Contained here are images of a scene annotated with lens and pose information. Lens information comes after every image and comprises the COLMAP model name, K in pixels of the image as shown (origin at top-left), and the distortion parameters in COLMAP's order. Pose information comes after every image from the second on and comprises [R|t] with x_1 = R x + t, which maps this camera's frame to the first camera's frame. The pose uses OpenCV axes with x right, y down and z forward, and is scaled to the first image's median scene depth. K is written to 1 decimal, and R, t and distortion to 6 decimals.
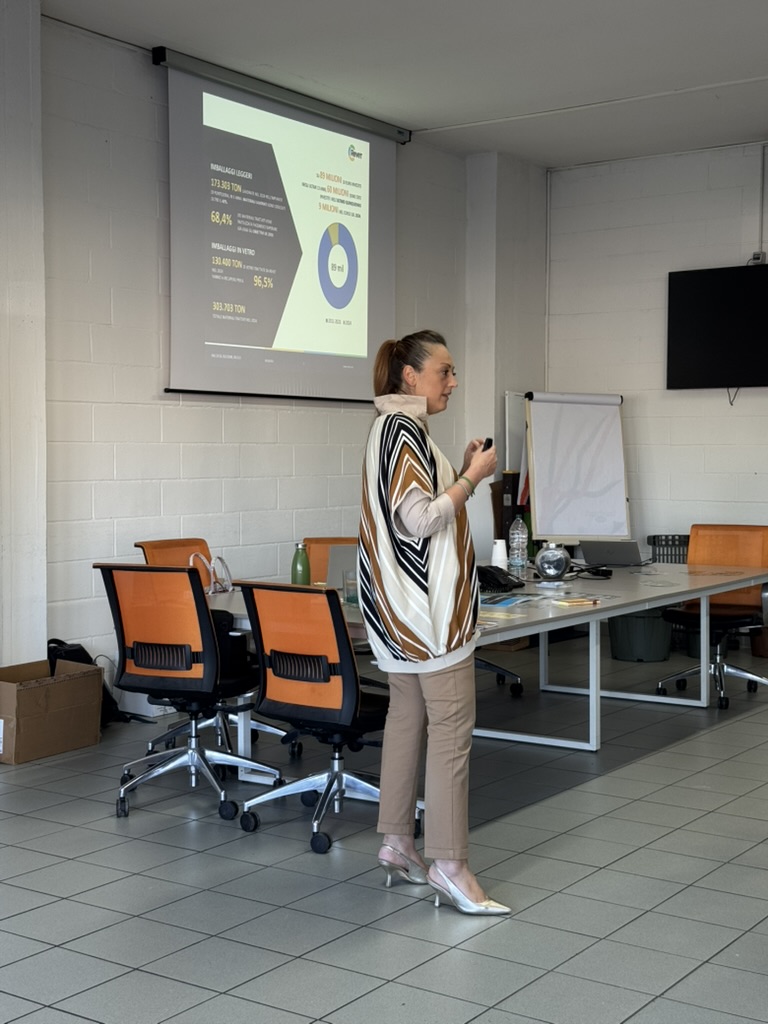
lens RADIAL K [[1437.1, 0, 385.1], [0, 1437.1, 514.5], [0, 0, 1]] dist [0.128001, 0.000000]
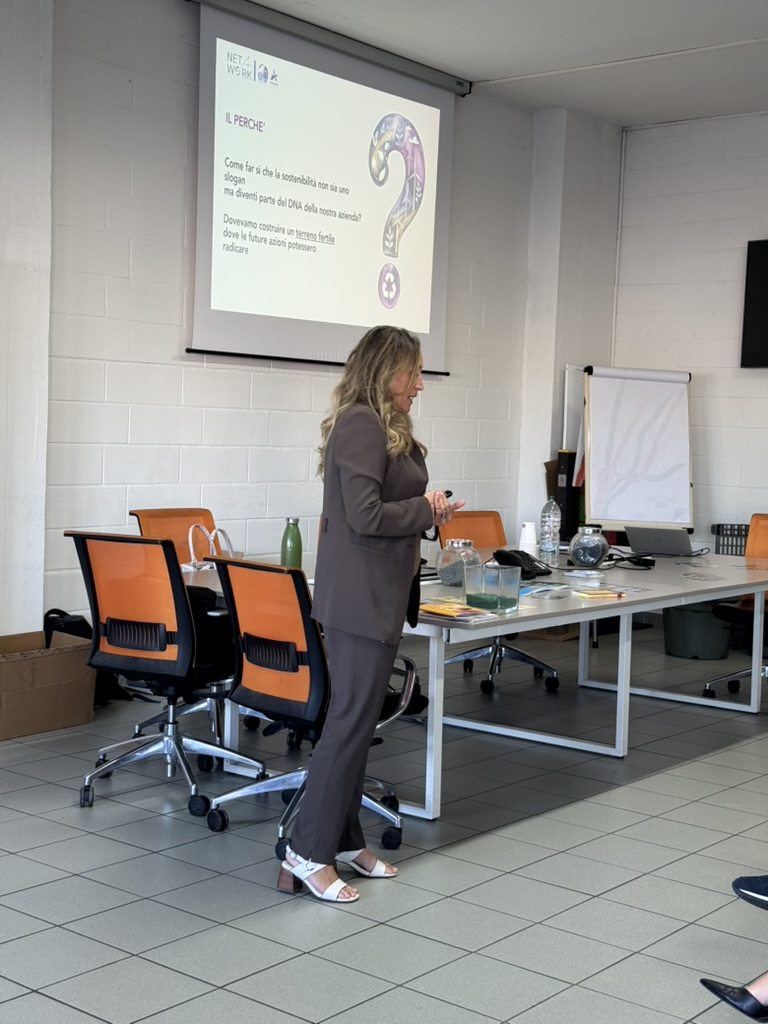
lens RADIAL K [[1437.1, 0, 382.8], [0, 1437.1, 520.2], [0, 0, 1]] dist [0.128001, 0.000000]
pose [[0.996852, 0.037655, -0.069778, 0.044833], [-0.036274, 0.999122, 0.020965, 0.000223], [0.070506, -0.018368, 0.997342, 0.067440]]
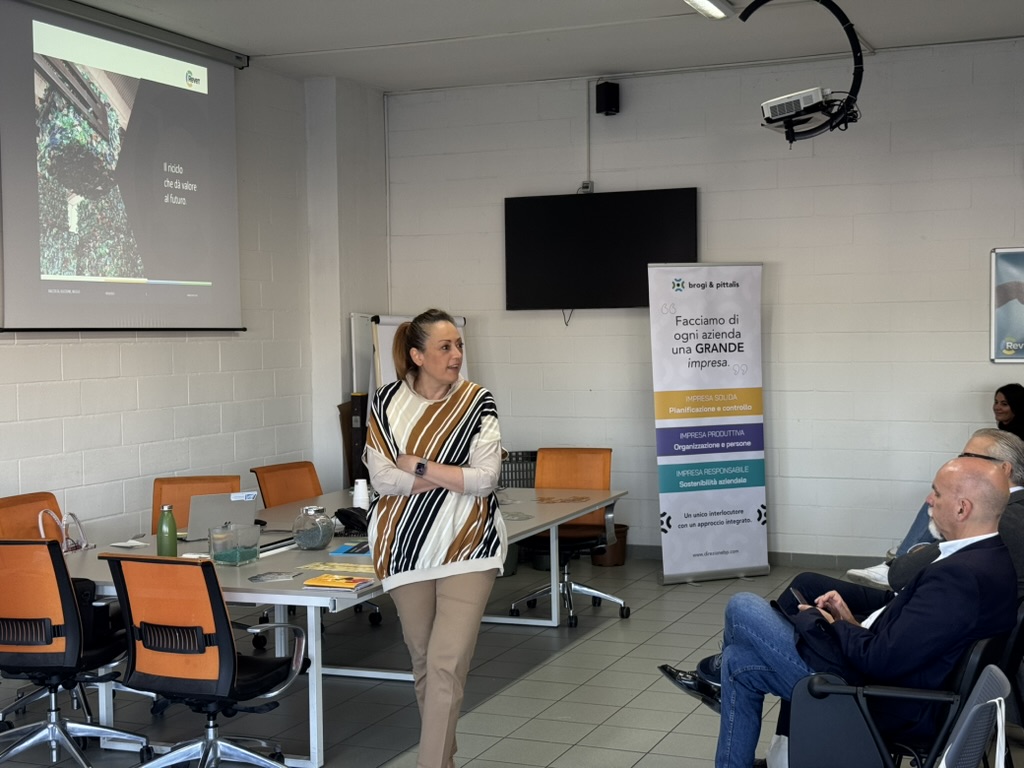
lens RADIAL K [[1437.1, 0, 510.6], [0, 1437.1, 393.4], [0, 0, 1]] dist [0.128001, 0.000000]
pose [[0.977940, -0.024406, 0.207455, -0.023015], [0.024485, 0.999698, 0.002188, -0.037941], [-0.207446, 0.002940, 0.978242, -0.012959]]
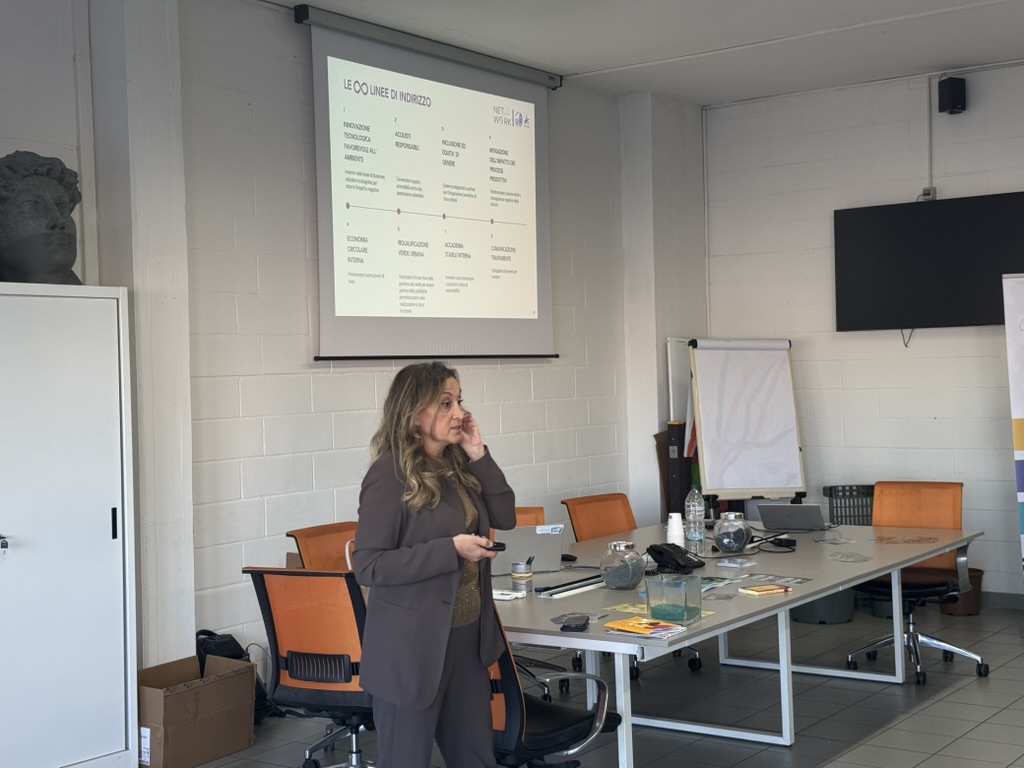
lens RADIAL K [[1437.1, 0, 502.5], [0, 1437.1, 379.0], [0, 0, 1]] dist [0.128001, 0.000000]
pose [[0.999386, -0.028478, -0.020422, -0.009518], [0.027702, 0.998920, -0.037302, -0.033503], [0.021462, 0.036713, 0.999095, 0.052561]]
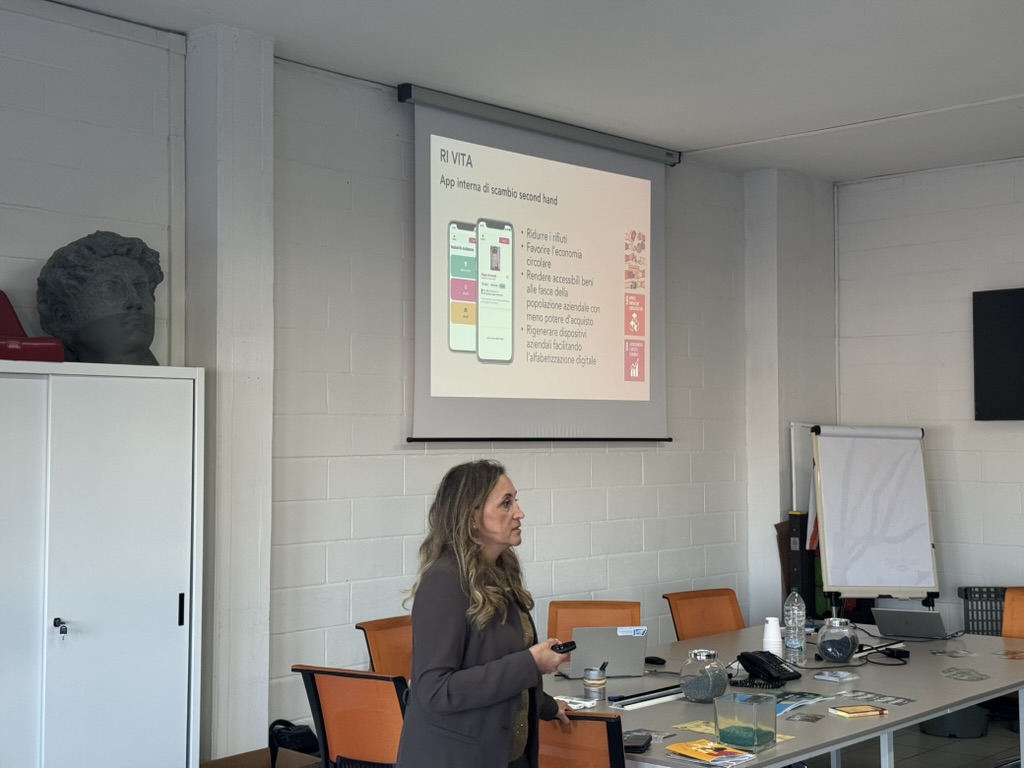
lens RADIAL K [[1437.1, 0, 511.6], [0, 1437.1, 373.4], [0, 0, 1]] dist [0.128001, 0.000000]
pose [[0.991833, -0.011274, -0.127040, 0.032157], [-0.000152, 0.995980, -0.089572, -0.045447], [0.127539, 0.088859, 0.987845, 0.088012]]
